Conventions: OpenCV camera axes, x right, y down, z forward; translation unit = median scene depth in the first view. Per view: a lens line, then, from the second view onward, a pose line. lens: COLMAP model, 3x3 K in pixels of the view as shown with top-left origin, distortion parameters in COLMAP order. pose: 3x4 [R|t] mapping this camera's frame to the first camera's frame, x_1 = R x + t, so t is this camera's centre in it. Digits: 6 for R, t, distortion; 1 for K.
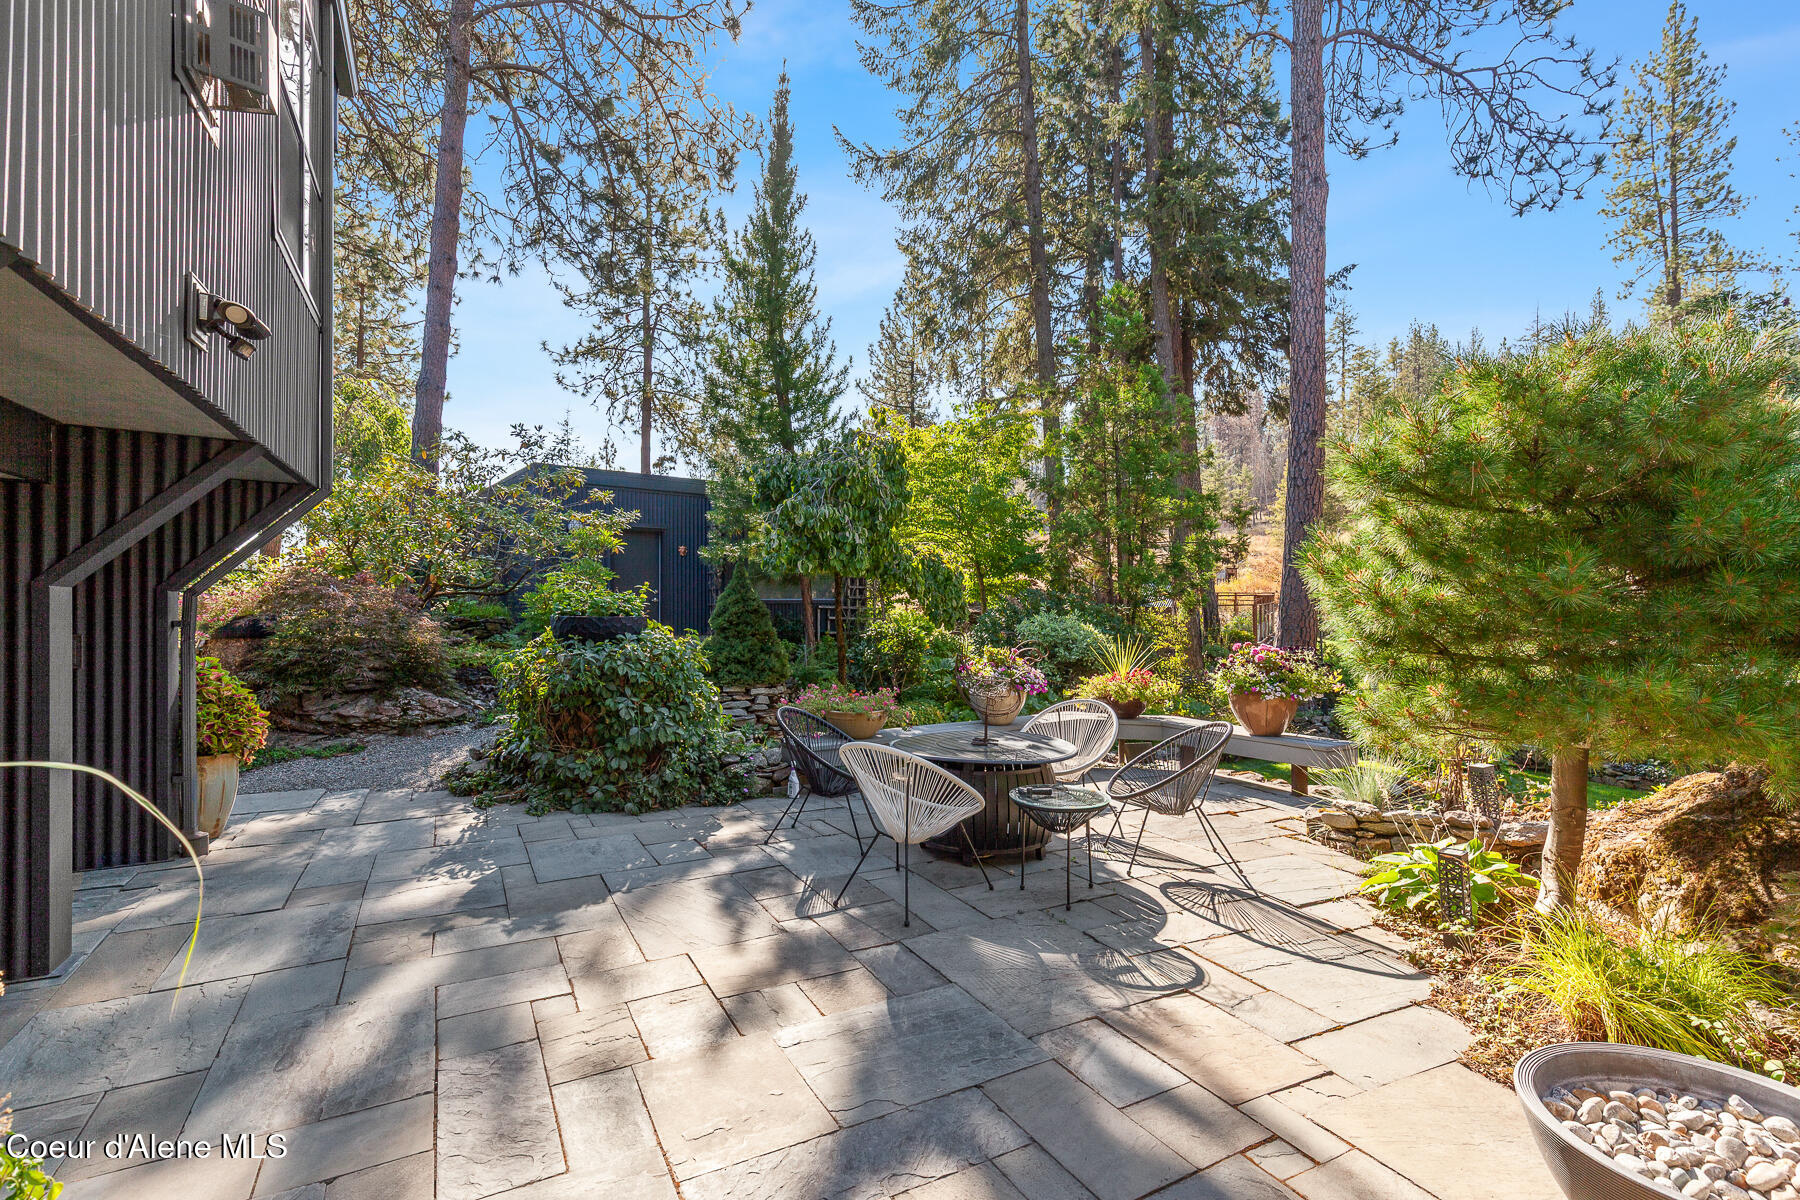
lens RADIAL K [[837.8, 0, 906.9], [0, 837.8, 594.4], [0, 0, 1]] dist [0.008327, 0.000384]
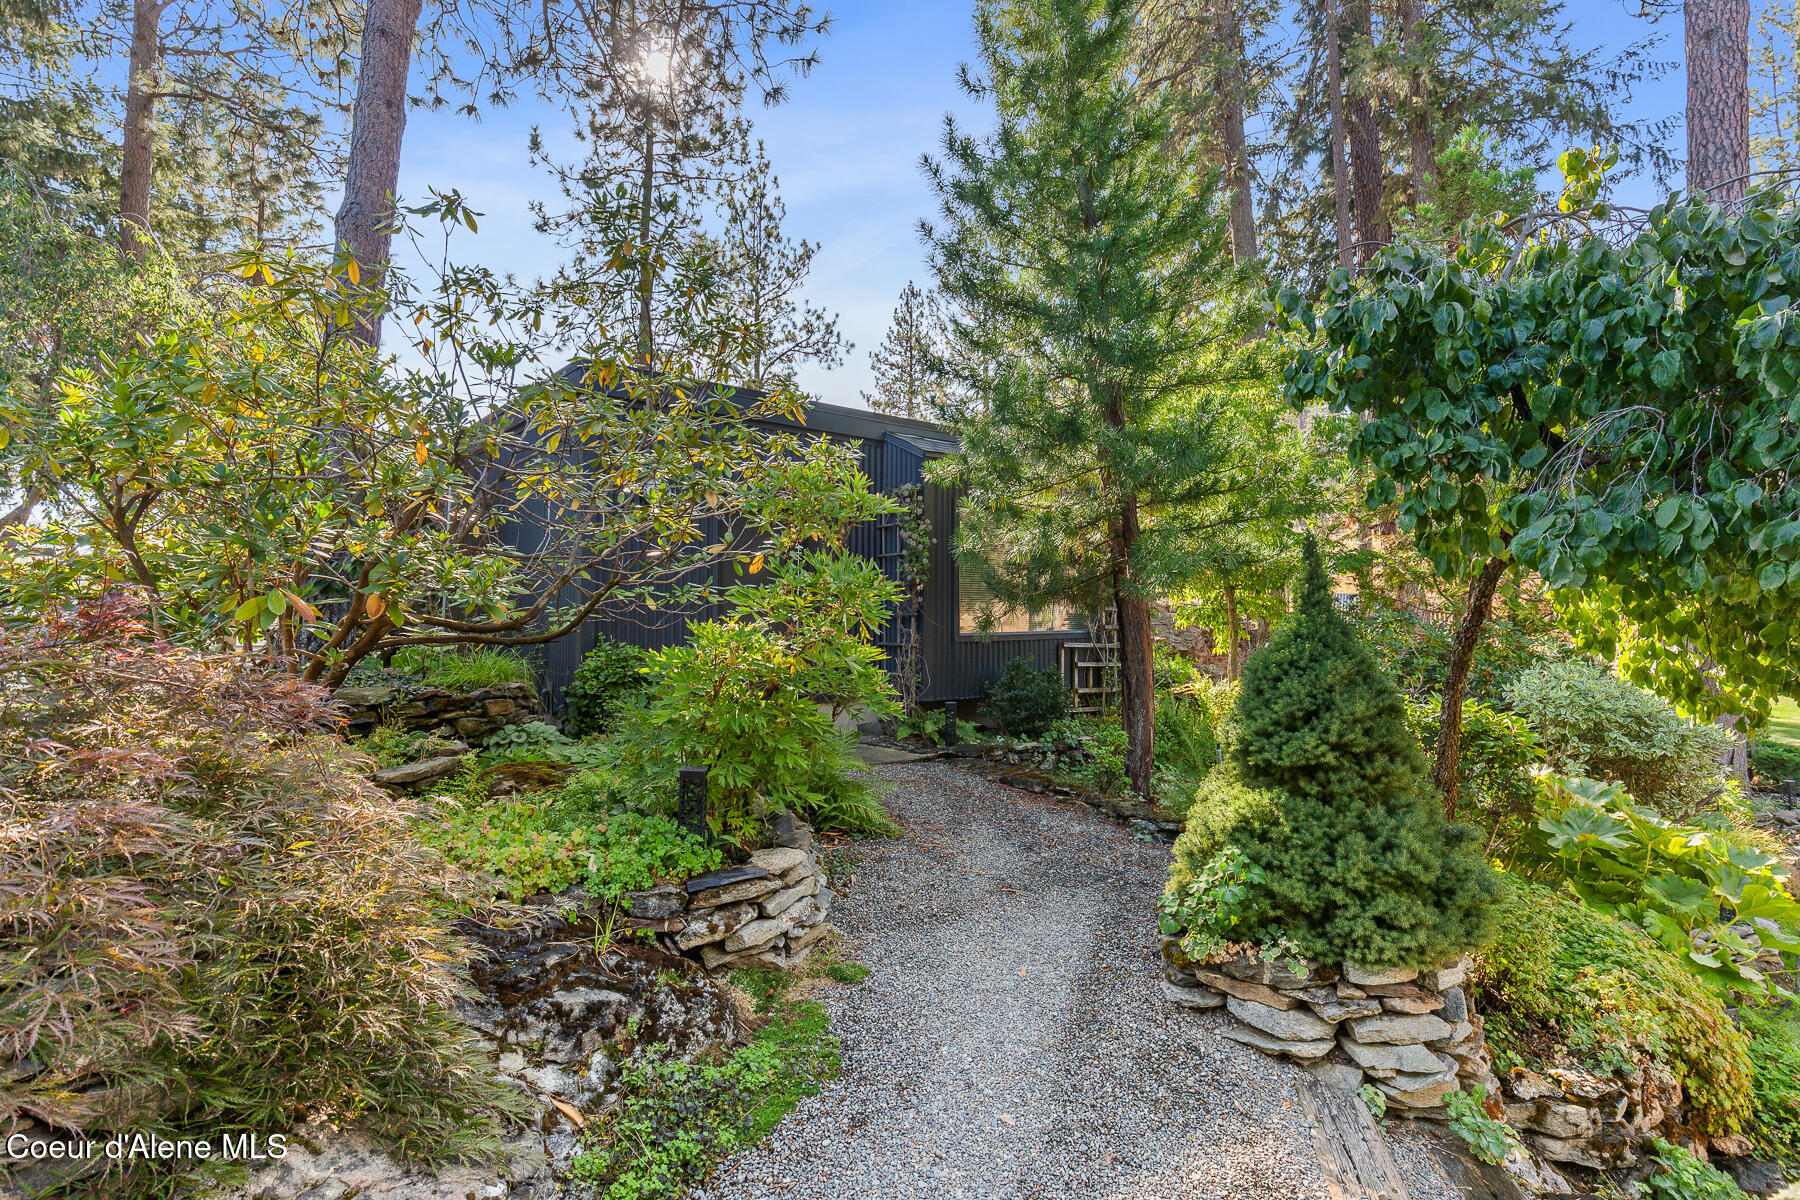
lens RADIAL K [[893.3, 0, 901.2], [0, 893.3, 571.9], [0, 0, 1]] dist [-0.000140, 0.000075]
pose [[0.999133, 0.001460, 0.041603, -0.198468], [0.000090, 0.999306, -0.037239, -0.010039], [-0.041628, 0.037211, 0.998440, 0.341656]]
